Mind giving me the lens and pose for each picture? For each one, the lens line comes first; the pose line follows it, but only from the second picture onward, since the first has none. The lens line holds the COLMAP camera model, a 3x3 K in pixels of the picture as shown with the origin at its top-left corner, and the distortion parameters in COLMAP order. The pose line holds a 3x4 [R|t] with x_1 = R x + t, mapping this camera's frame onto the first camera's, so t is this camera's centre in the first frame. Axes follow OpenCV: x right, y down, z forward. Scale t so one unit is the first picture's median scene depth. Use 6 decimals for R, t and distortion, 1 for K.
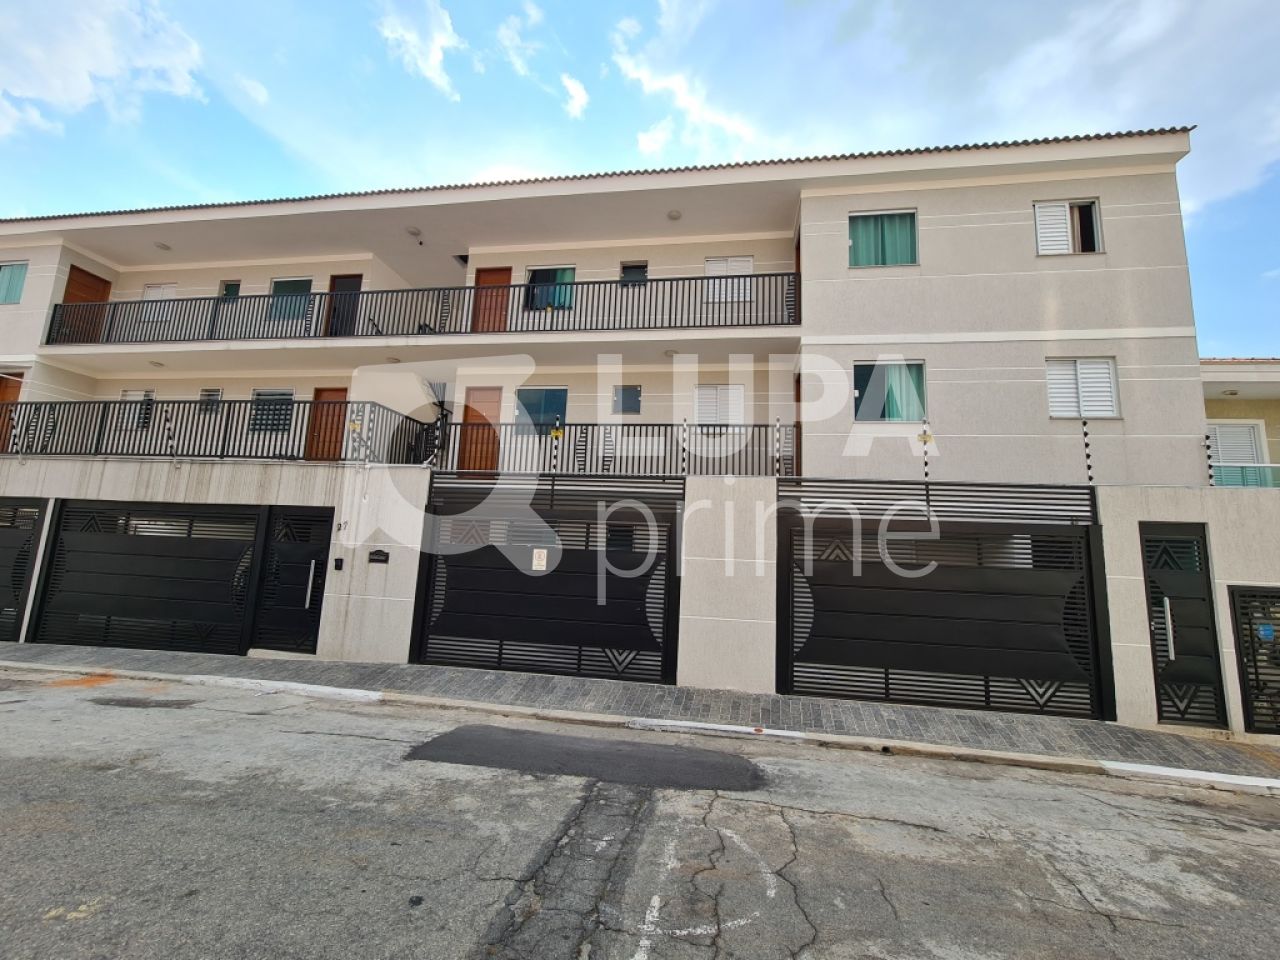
lens RADIAL K [[519.3, 0, 643.3], [0, 519.3, 481.0], [0, 0, 1]] dist [-0.005602, 0.002346]
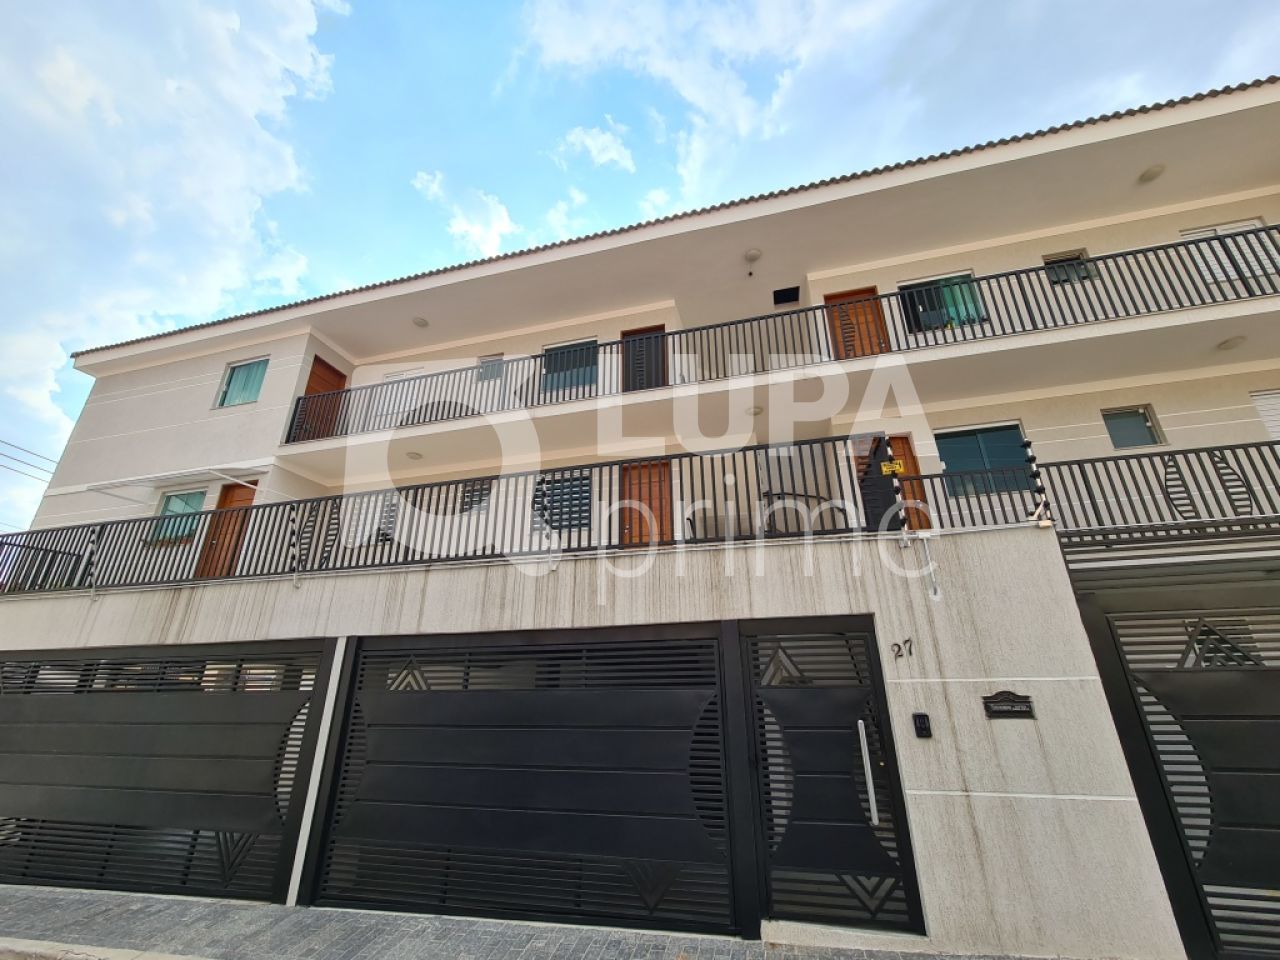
lens RADIAL K [[518.6, 0, 645.0], [0, 518.6, 479.7], [0, 0, 1]] dist [0.000495, -0.000677]
pose [[0.992998, -0.091325, -0.074933, -0.695650], [0.071702, 0.970053, -0.232070, 0.020201], [0.093883, 0.225073, 0.969808, 0.364613]]
